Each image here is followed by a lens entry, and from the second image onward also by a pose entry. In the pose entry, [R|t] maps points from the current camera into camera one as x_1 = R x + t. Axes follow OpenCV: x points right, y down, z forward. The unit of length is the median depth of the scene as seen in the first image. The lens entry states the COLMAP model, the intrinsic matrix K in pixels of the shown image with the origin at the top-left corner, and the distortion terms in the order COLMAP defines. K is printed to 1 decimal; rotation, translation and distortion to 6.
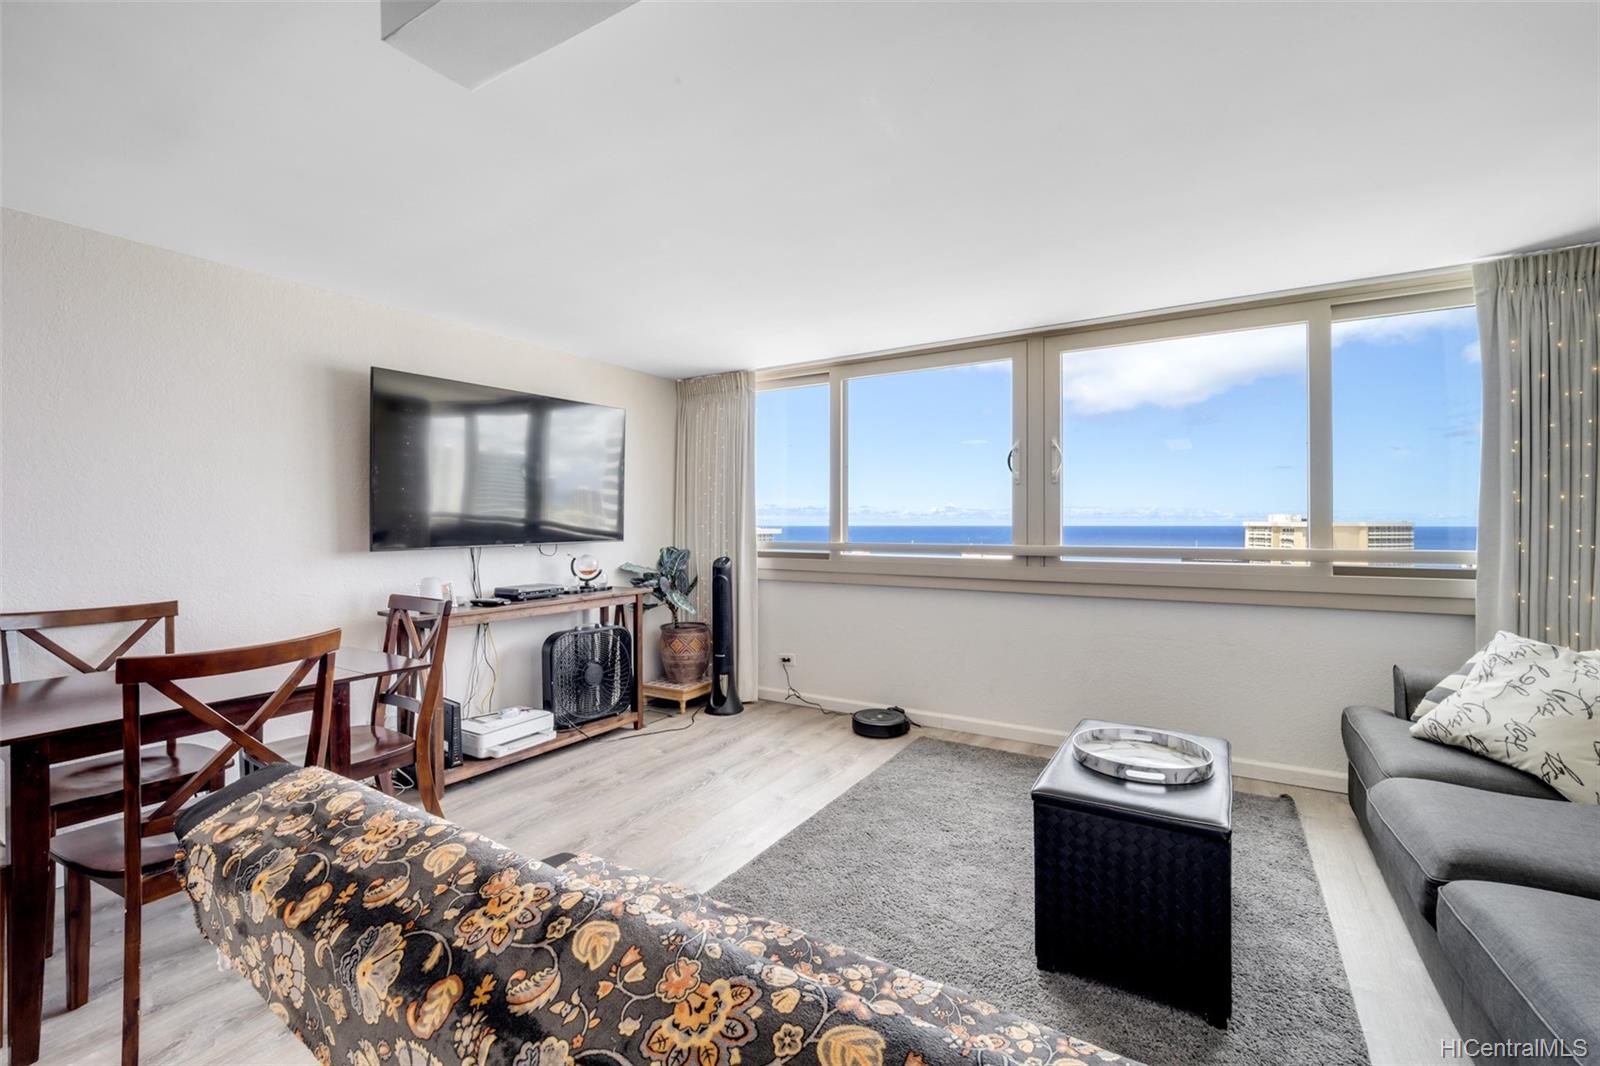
lens RADIAL K [[649.9, 0, 800.0], [0, 649.9, 533.0], [0, 0, 1]] dist [0.000276, -0.000085]
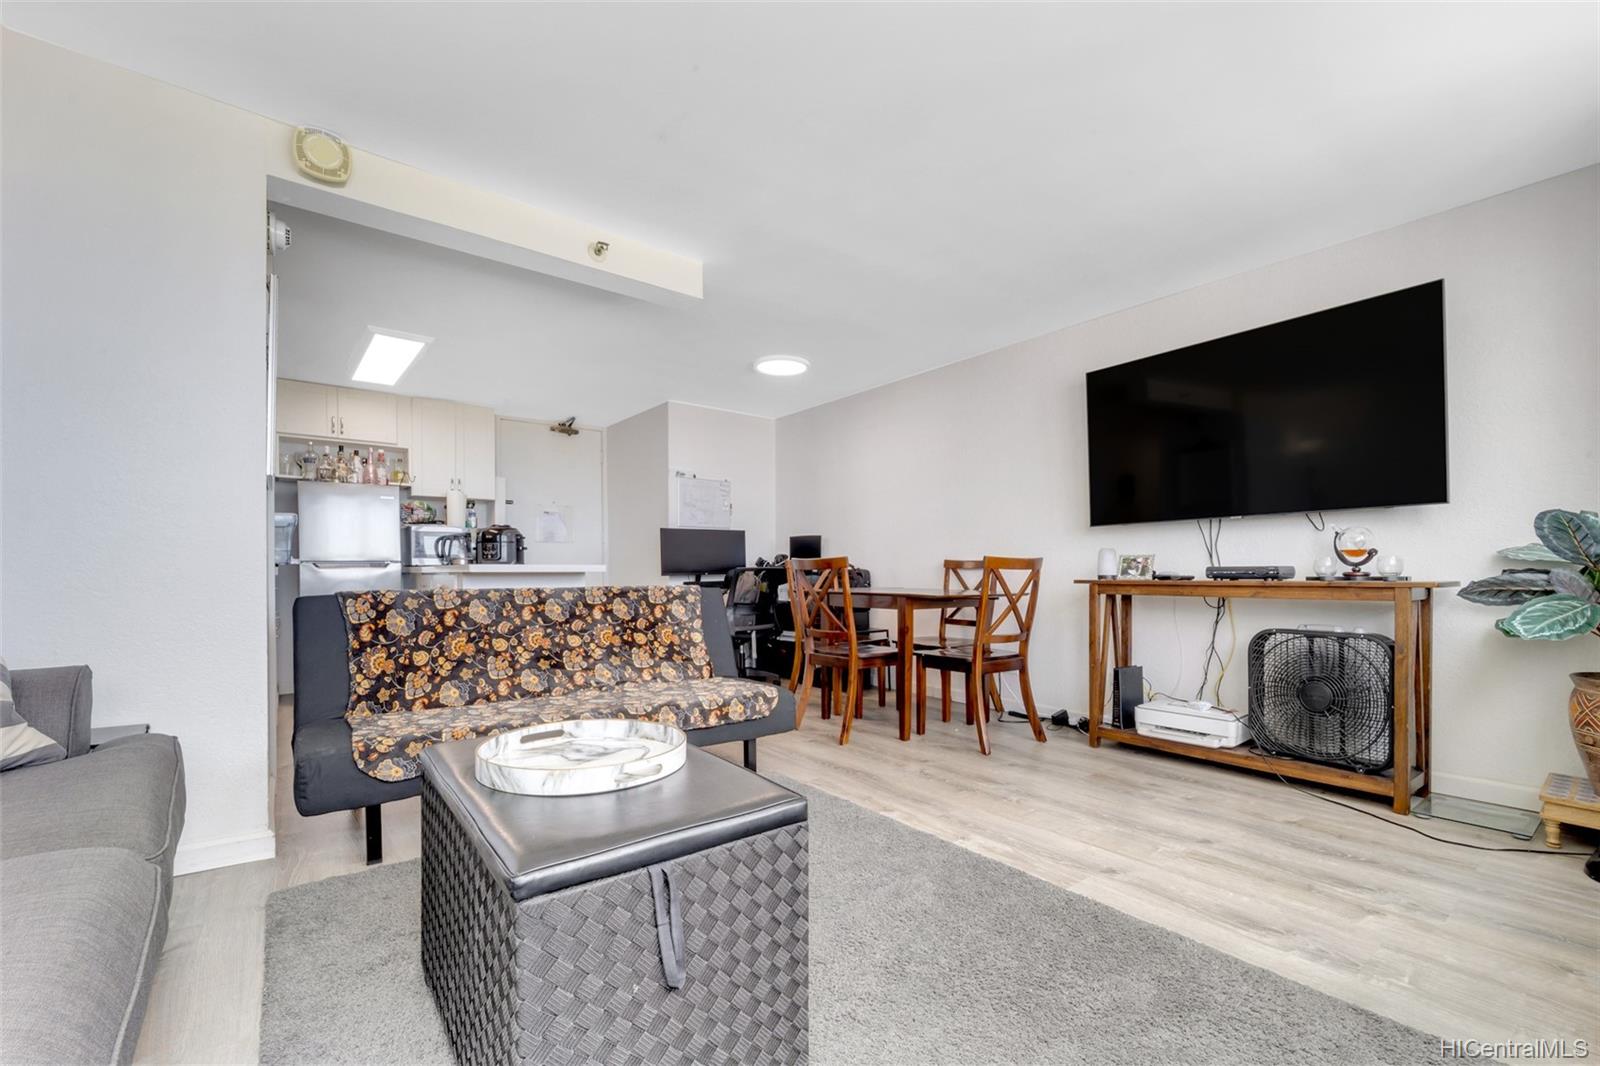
lens RADIAL K [[681.8, 0, 809.1], [0, 681.8, 581.8], [0, 0, 1]] dist [-0.022491, -0.000133]
pose [[-0.356507, 0.016330, -0.934150, 0.588503], [-0.002886, 0.999823, 0.018579, 0.087896], [0.934288, 0.009320, -0.356397, 0.795754]]
